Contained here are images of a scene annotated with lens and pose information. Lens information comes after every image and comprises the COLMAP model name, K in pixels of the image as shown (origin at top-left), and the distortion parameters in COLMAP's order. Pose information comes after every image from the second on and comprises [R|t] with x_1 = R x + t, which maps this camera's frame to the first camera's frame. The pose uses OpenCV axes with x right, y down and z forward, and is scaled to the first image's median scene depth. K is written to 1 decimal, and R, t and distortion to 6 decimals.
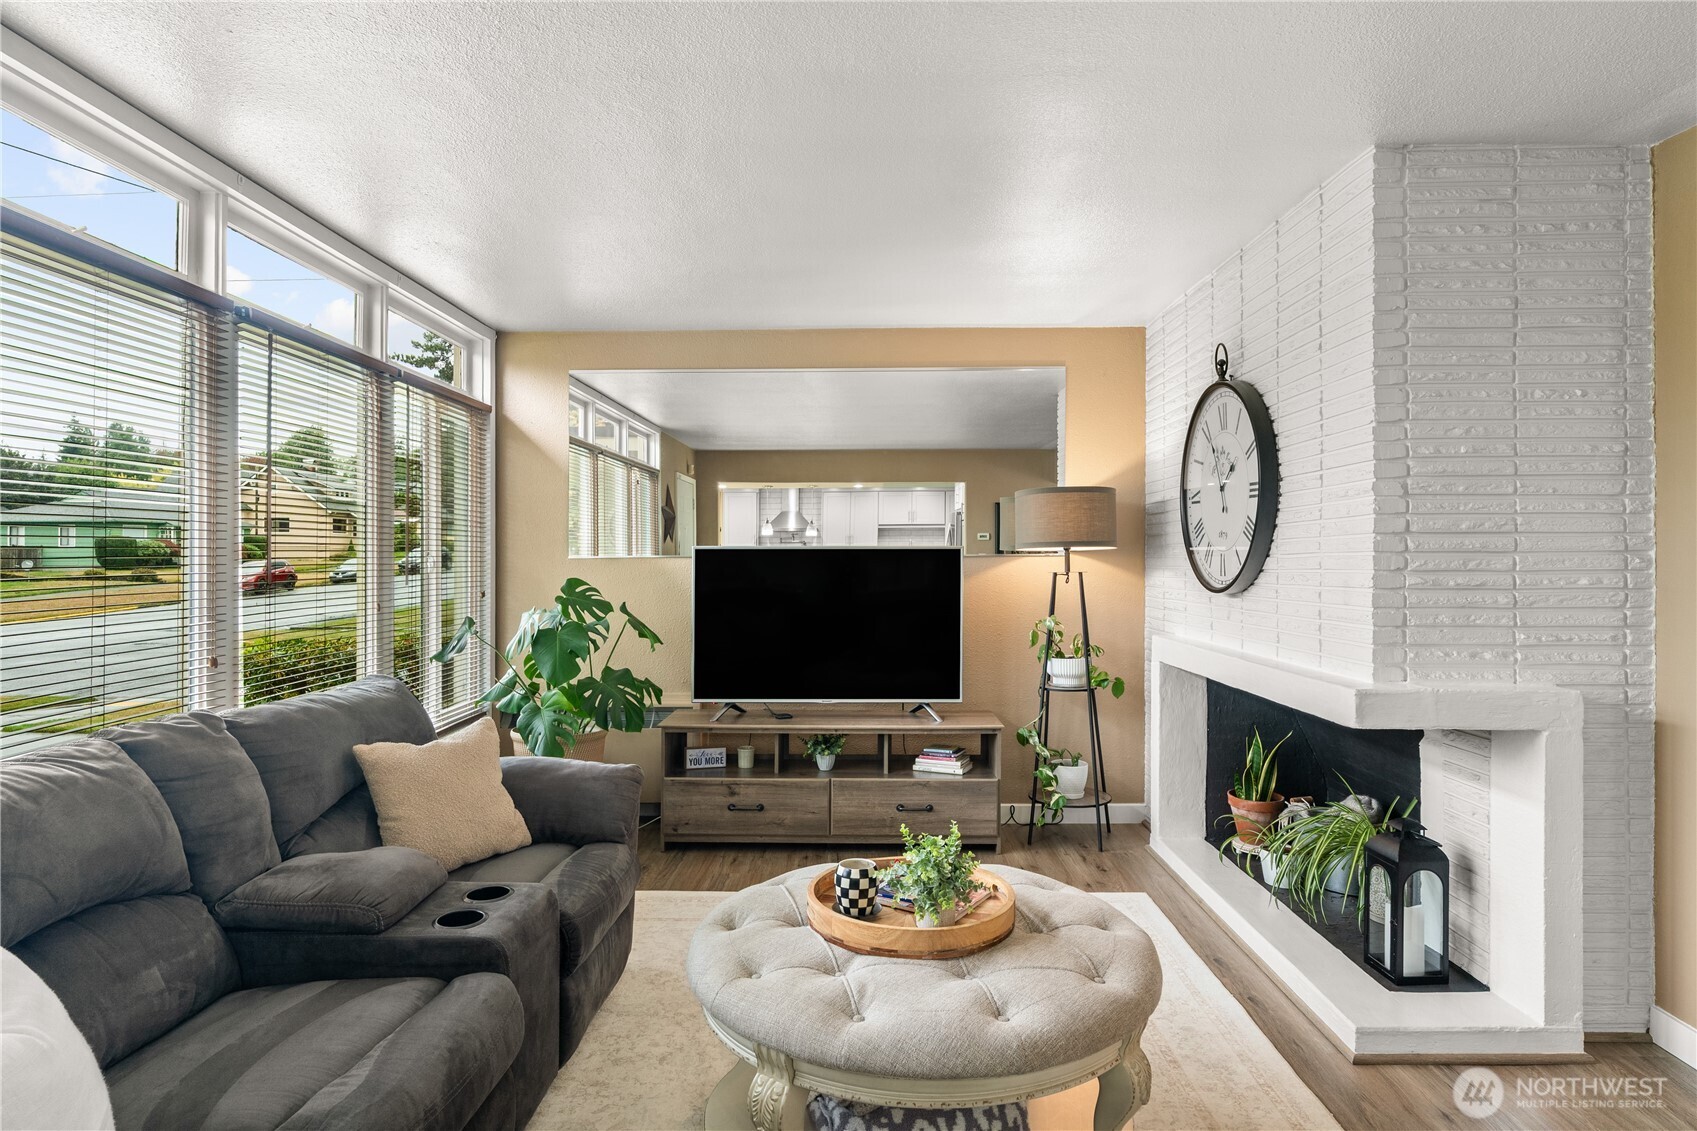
lens RADIAL K [[931.8, 0, 846.2], [0, 931.8, 552.6], [0, 0, 1]] dist [0.000757, -0.000183]
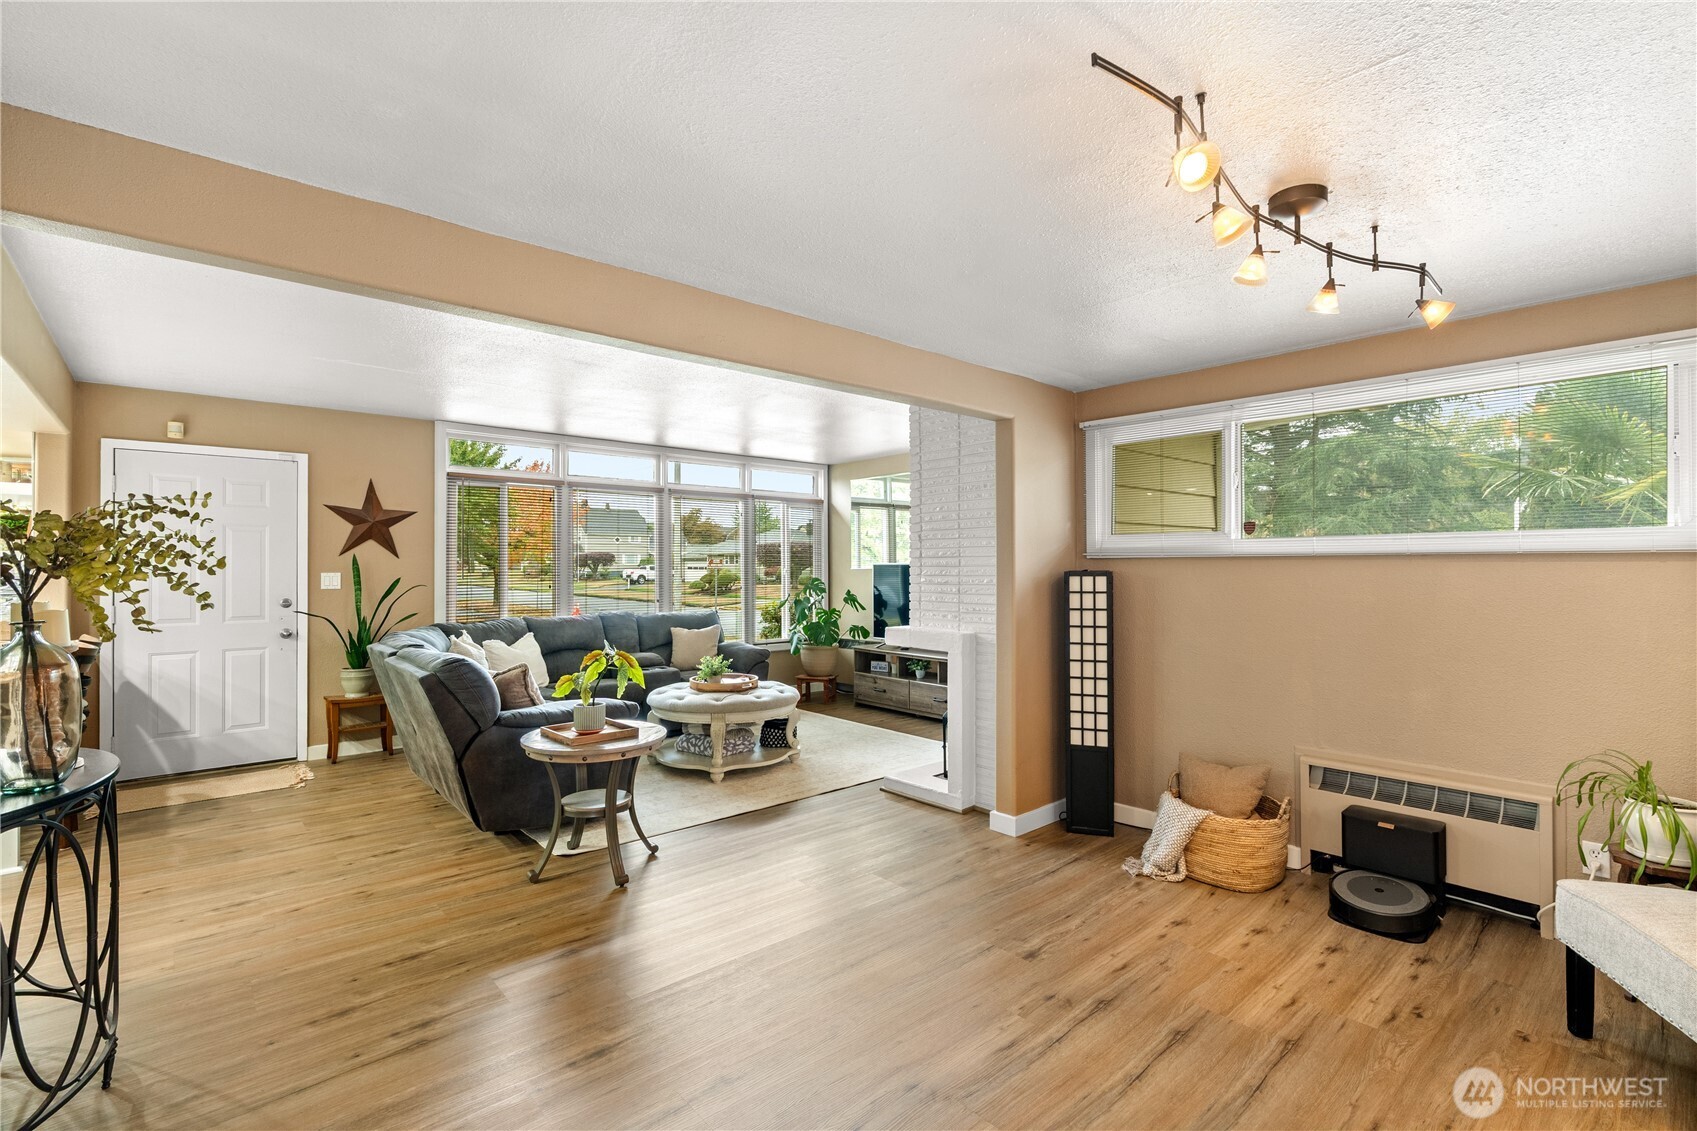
lens RADIAL K [[780.9, 0, 848.5], [0, 780.9, 565.5], [0, 0, 1]] dist [-0.001494, -0.000112]
pose [[0.663238, -0.003629, -0.748400, 1.836339], [0.005243, 0.999986, -0.000202, -0.003078], [0.748390, -0.003790, 0.663248, -0.317070]]
